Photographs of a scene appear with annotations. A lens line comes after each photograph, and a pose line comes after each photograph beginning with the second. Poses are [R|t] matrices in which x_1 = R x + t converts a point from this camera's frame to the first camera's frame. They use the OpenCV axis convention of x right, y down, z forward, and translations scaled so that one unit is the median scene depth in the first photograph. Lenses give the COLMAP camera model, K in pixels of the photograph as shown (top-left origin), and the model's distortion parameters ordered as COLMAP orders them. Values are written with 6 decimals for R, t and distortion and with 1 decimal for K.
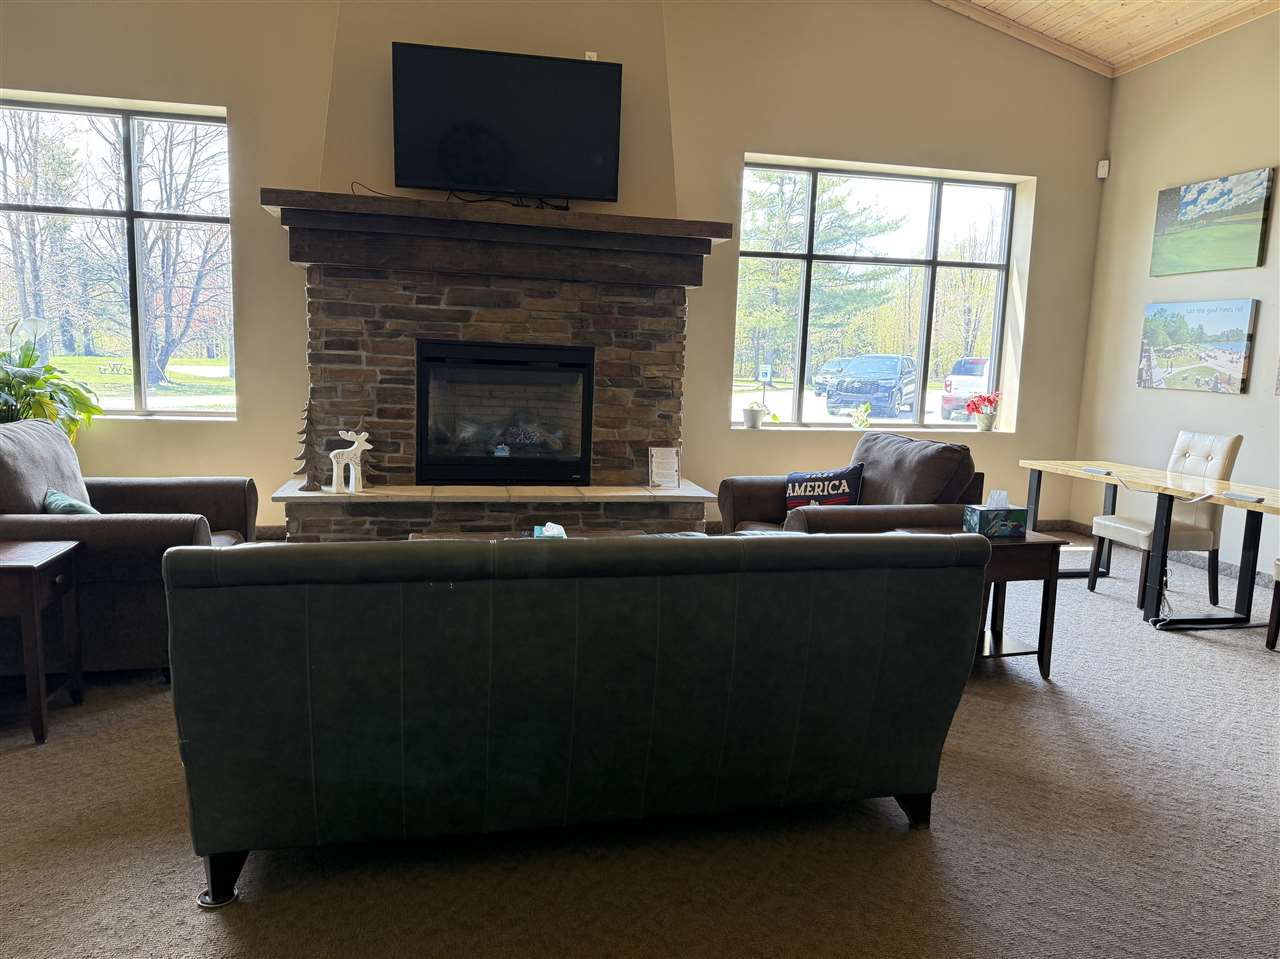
lens RADIAL K [[899.9, 0, 640.0], [0, 899.9, 479.5], [0, 0, 1]] dist [0.099111, -0.127861]
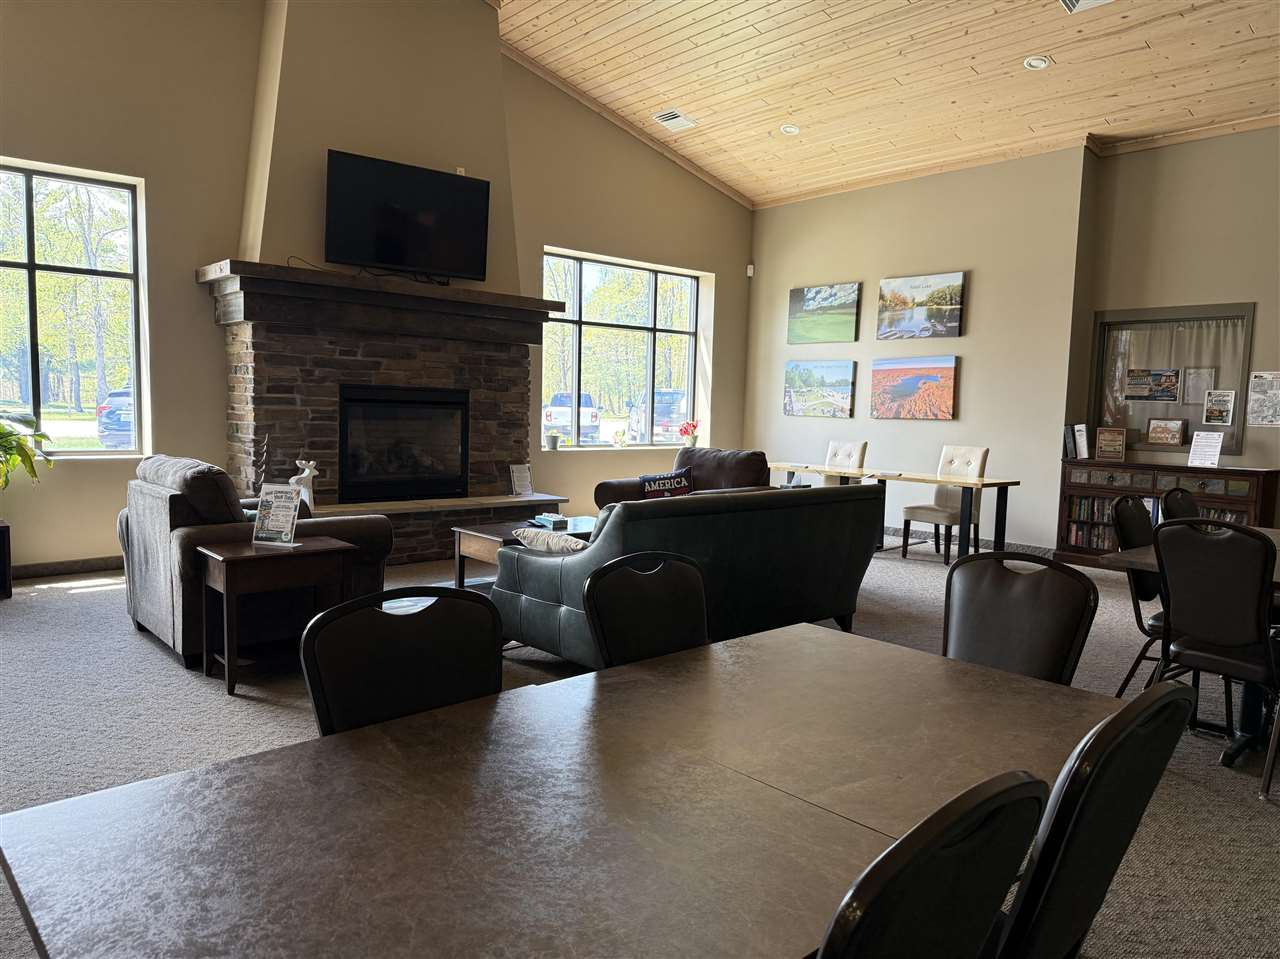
lens RADIAL K [[899.9, 0, 640.0], [0, 899.9, 479.5], [0, 0, 1]] dist [0.099111, -0.127861]
pose [[0.880346, -0.049692, 0.471722, -0.459533], [0.065409, 0.997714, -0.016968, 0.020338], [-0.469801, 0.045792, 0.881584, -0.257596]]
